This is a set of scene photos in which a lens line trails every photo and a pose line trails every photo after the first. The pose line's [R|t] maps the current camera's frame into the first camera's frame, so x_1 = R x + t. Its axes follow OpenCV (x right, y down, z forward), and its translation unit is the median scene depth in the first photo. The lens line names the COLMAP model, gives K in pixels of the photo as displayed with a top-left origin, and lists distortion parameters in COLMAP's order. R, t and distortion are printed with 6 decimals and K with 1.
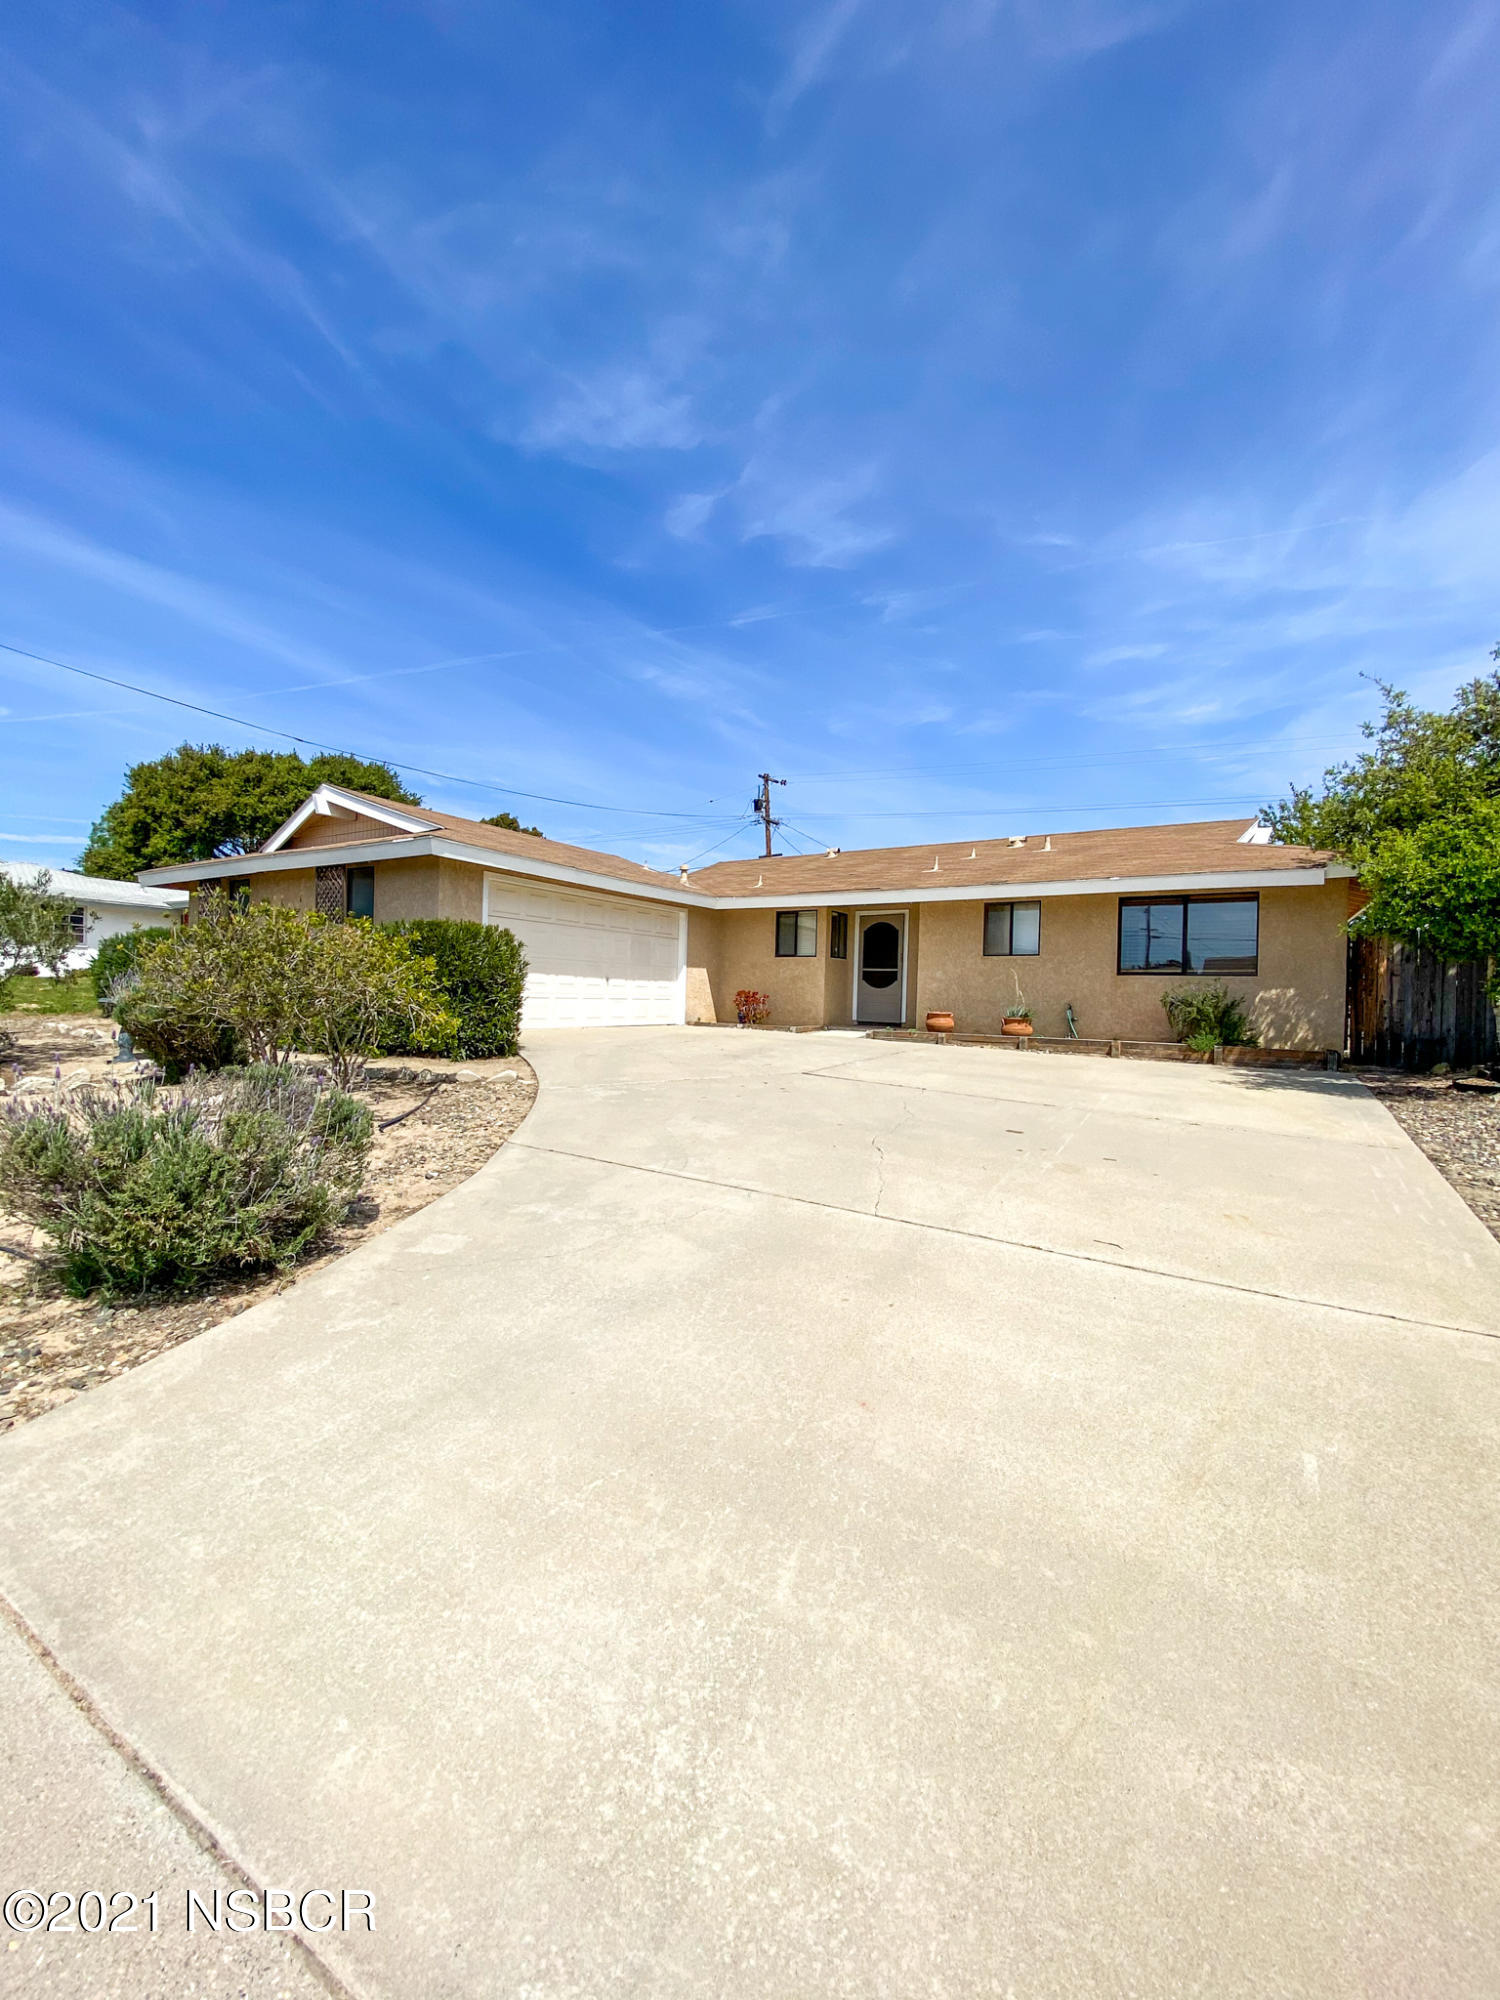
lens RADIAL K [[808.7, 0, 747.7], [0, 808.7, 992.2], [0, 0, 1]] dist [0.019666, -0.020664]
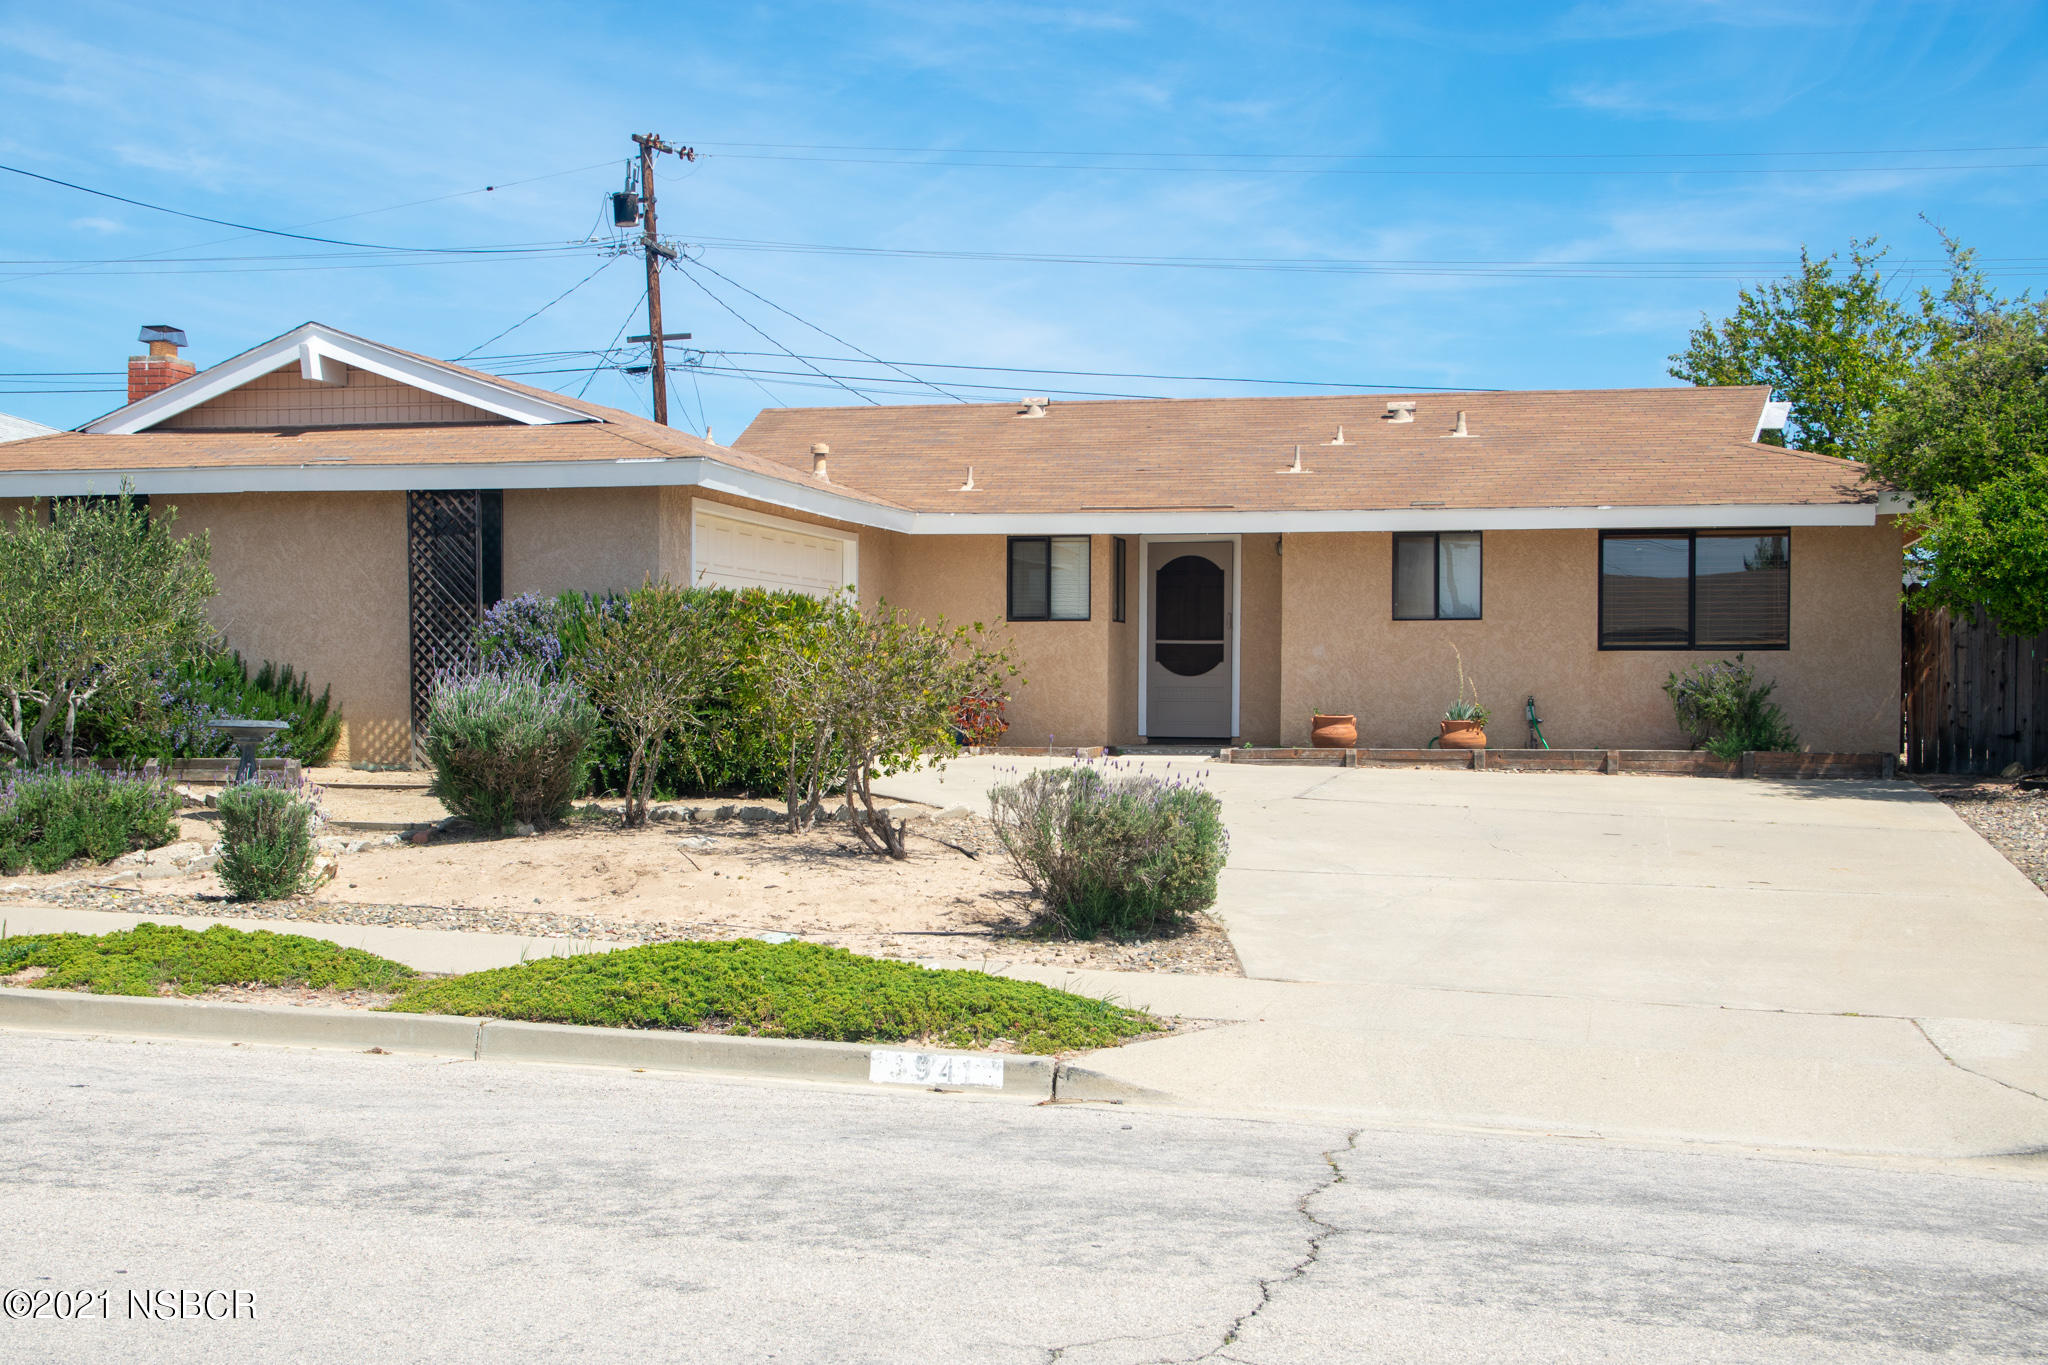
lens RADIAL K [[2608.0, 0, 1025.4], [0, 2608.0, 719.8], [0, 0, 1]] dist [0.079230, 0.070206]
pose [[0.947582, -0.025422, 0.318501, -0.642796], [0.018838, 0.999541, 0.023738, -0.023800], [-0.318958, -0.016494, 0.947625, -0.832881]]
